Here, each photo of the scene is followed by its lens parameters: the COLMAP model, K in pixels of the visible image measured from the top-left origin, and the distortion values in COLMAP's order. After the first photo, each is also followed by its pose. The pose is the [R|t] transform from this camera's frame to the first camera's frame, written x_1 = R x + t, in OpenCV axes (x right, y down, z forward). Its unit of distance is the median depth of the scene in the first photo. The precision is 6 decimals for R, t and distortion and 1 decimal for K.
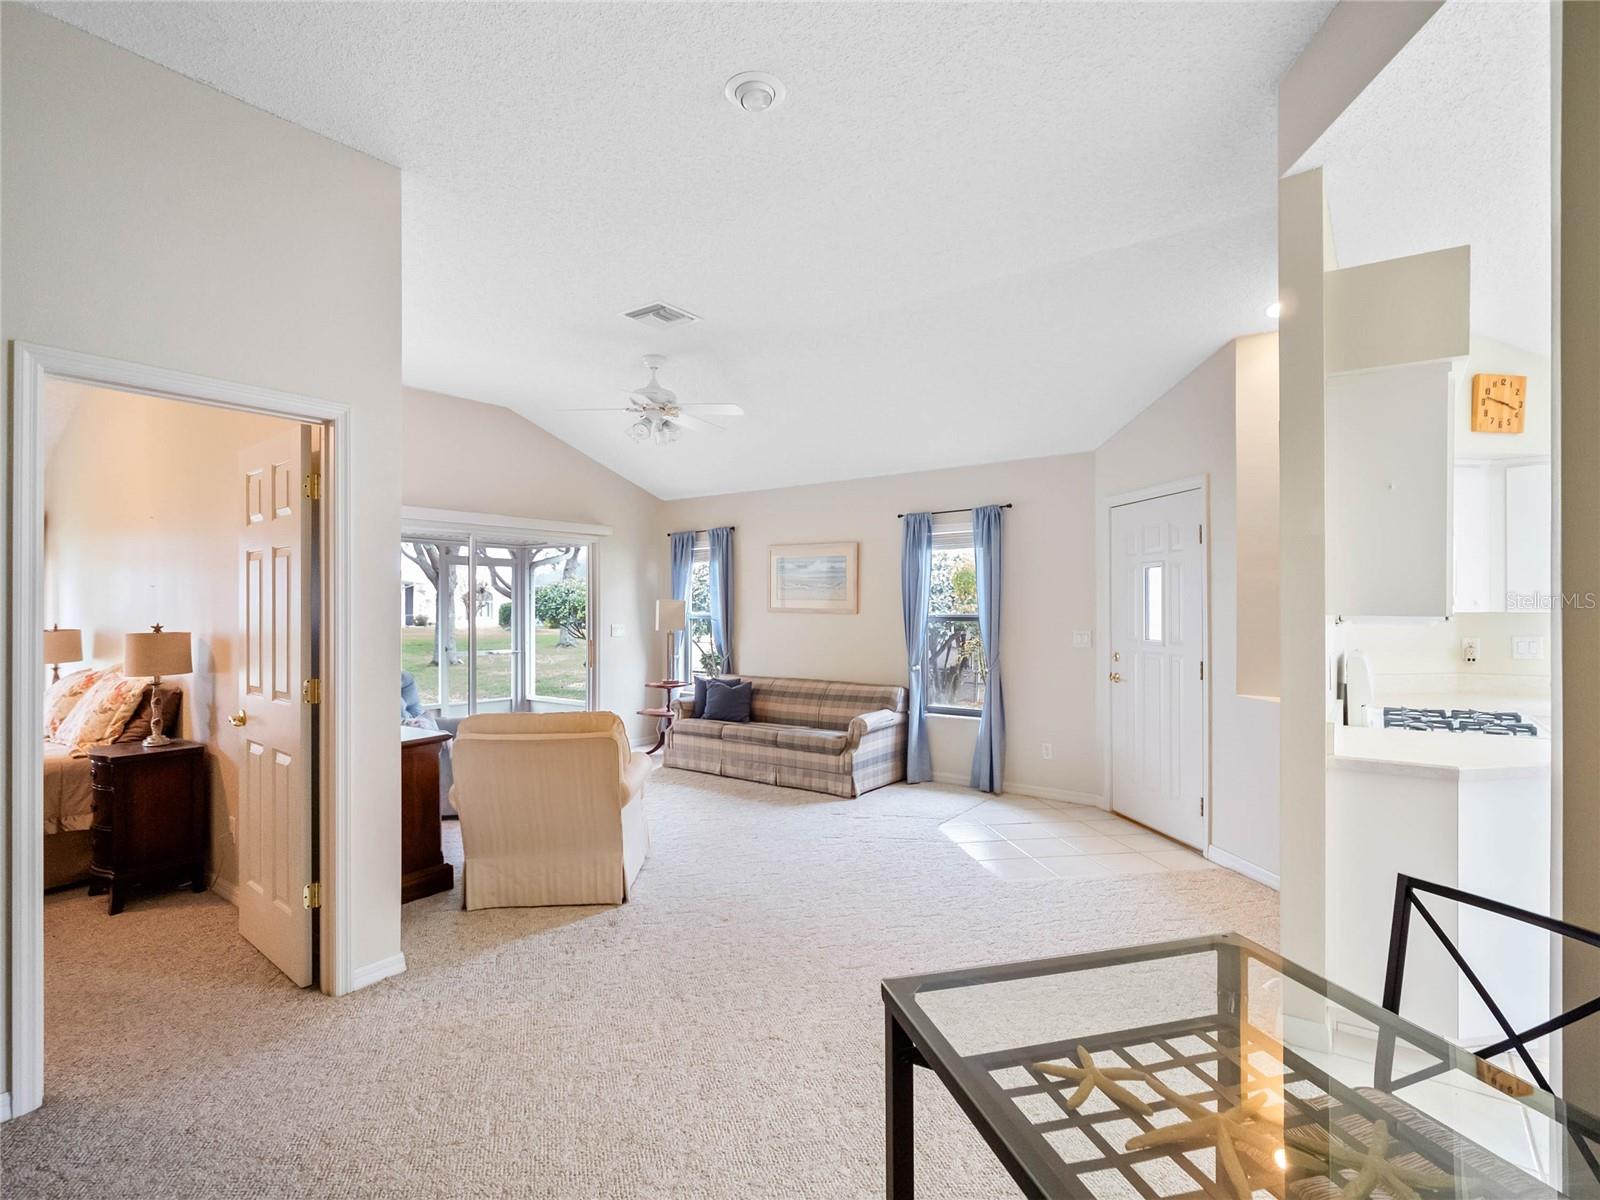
lens RADIAL K [[777.5, 0, 800.0], [0, 777.5, 600.0], [0, 0, 1]] dist [-0.008448, -0.000777]
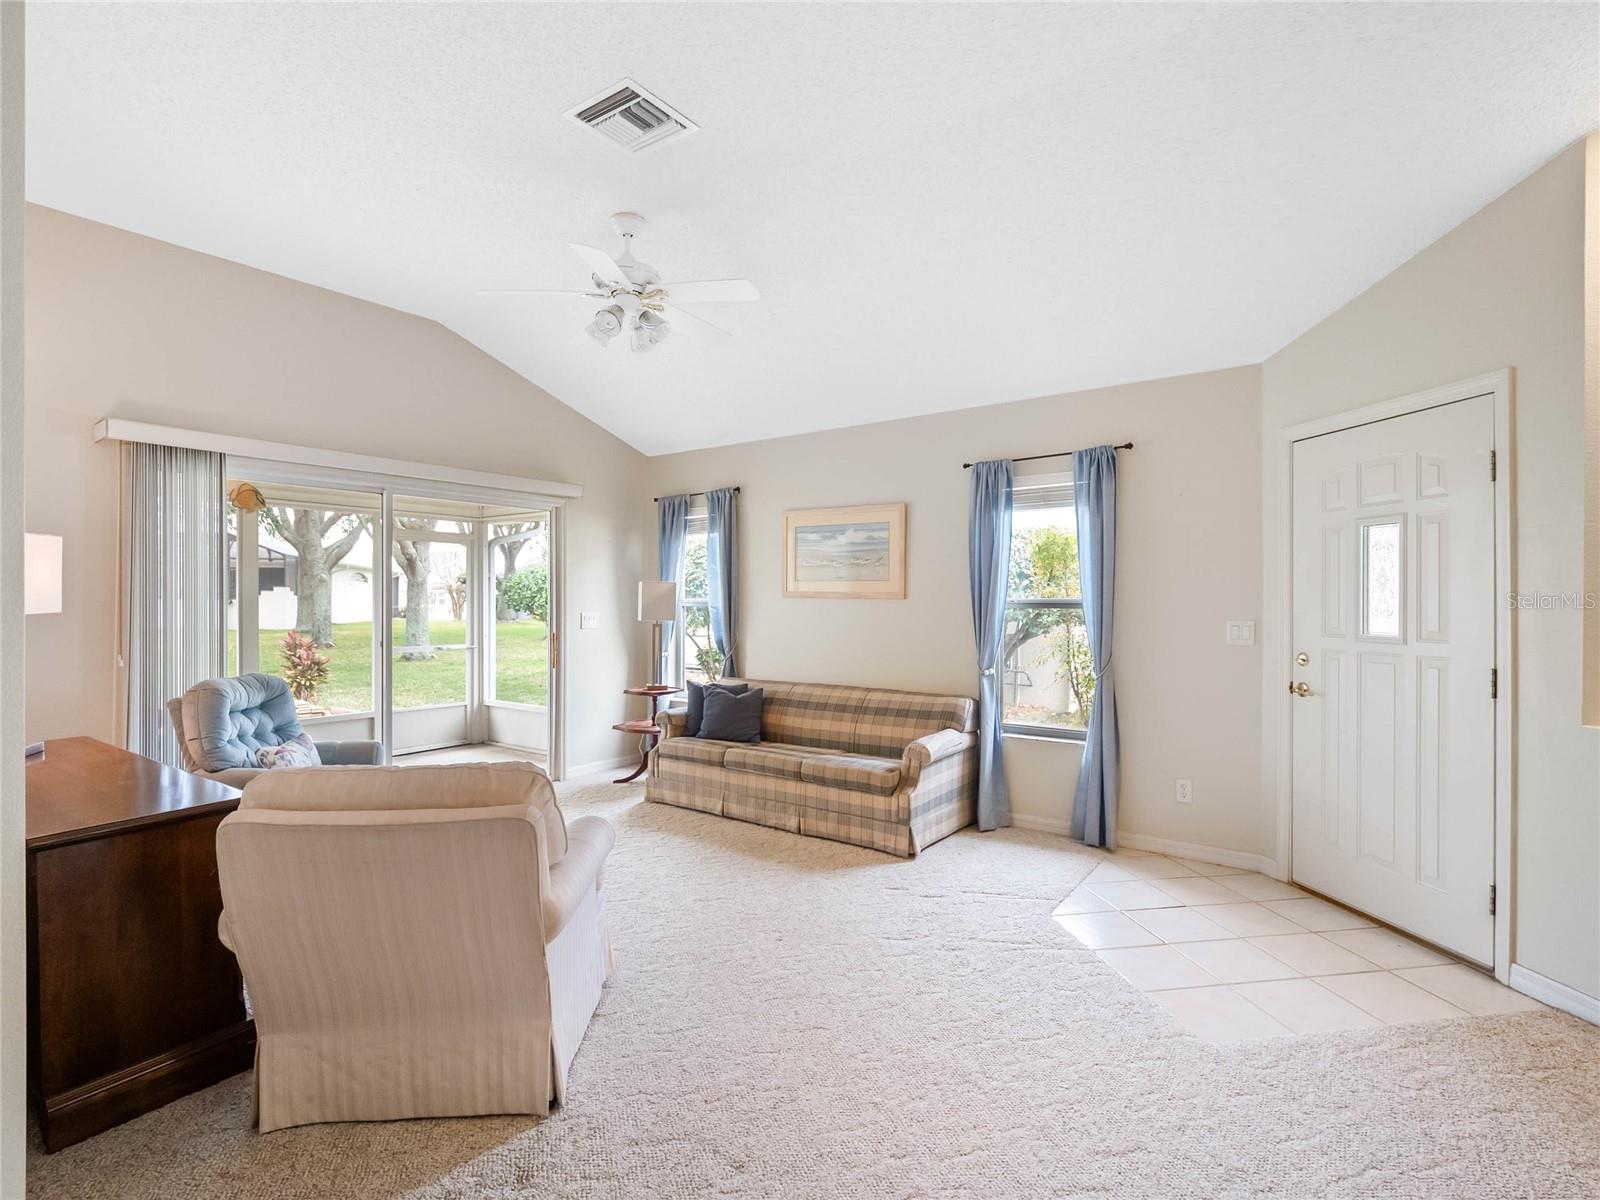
lens RADIAL K [[777.5, 0, 800.0], [0, 777.5, 600.0], [0, 0, 1]] dist [-0.008448, -0.000777]
pose [[0.999984, 0.002835, 0.004814, -0.033777], [-0.002874, 0.999963, 0.008109, 0.014387], [-0.004791, -0.008123, 0.999956, 0.273427]]
